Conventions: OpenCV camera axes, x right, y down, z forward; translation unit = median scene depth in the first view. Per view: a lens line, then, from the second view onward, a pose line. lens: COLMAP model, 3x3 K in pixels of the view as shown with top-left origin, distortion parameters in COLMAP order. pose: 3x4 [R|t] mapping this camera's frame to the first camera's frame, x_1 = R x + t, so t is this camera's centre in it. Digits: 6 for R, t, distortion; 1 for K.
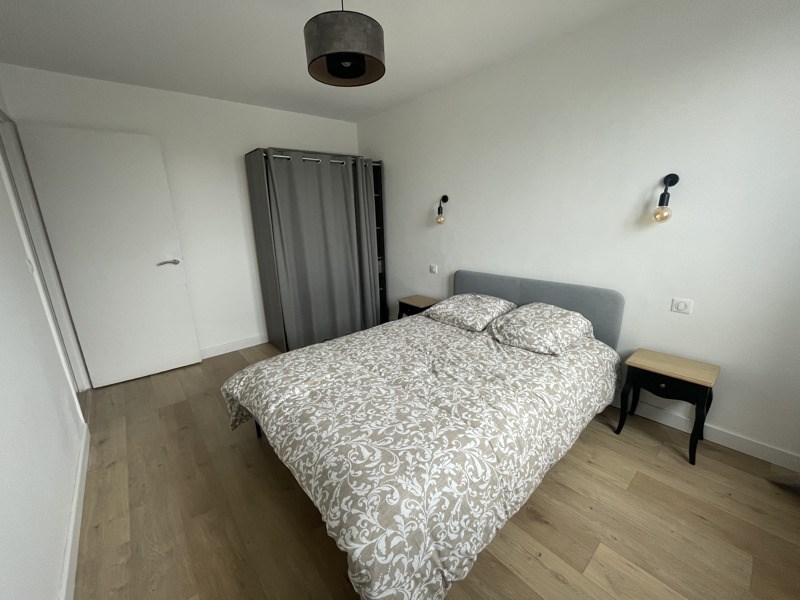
lens RADIAL K [[327.0, 0, 400.0], [0, 327.0, 300.0], [0, 0, 1]] dist [0.000583, 0.000111]
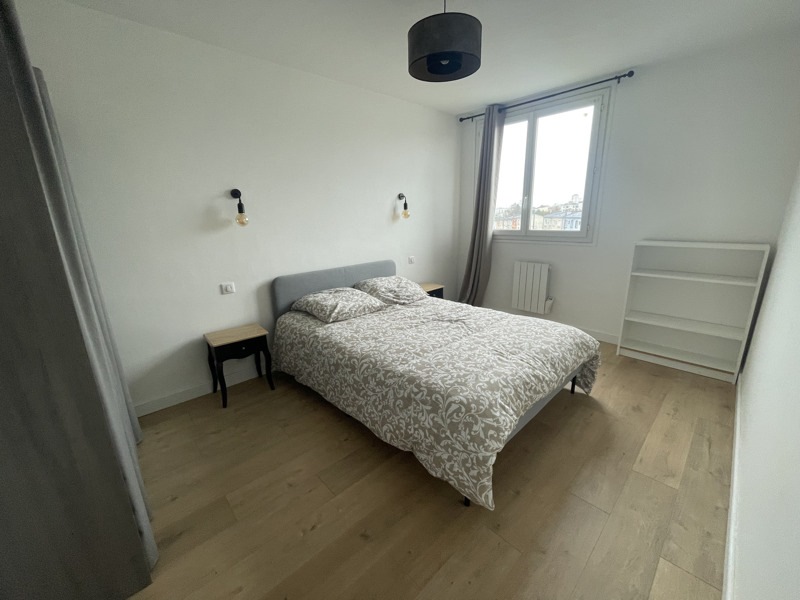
lens RADIAL K [[327.0, 0, 400.0], [0, 327.0, 300.0], [0, 0, 1]] dist [0.000583, 0.000111]
pose [[-0.058944, -0.221249, 0.973434, -1.110830], [0.278146, 0.932873, 0.228872, -0.226029], [-0.958728, 0.284248, 0.006553, 1.098271]]
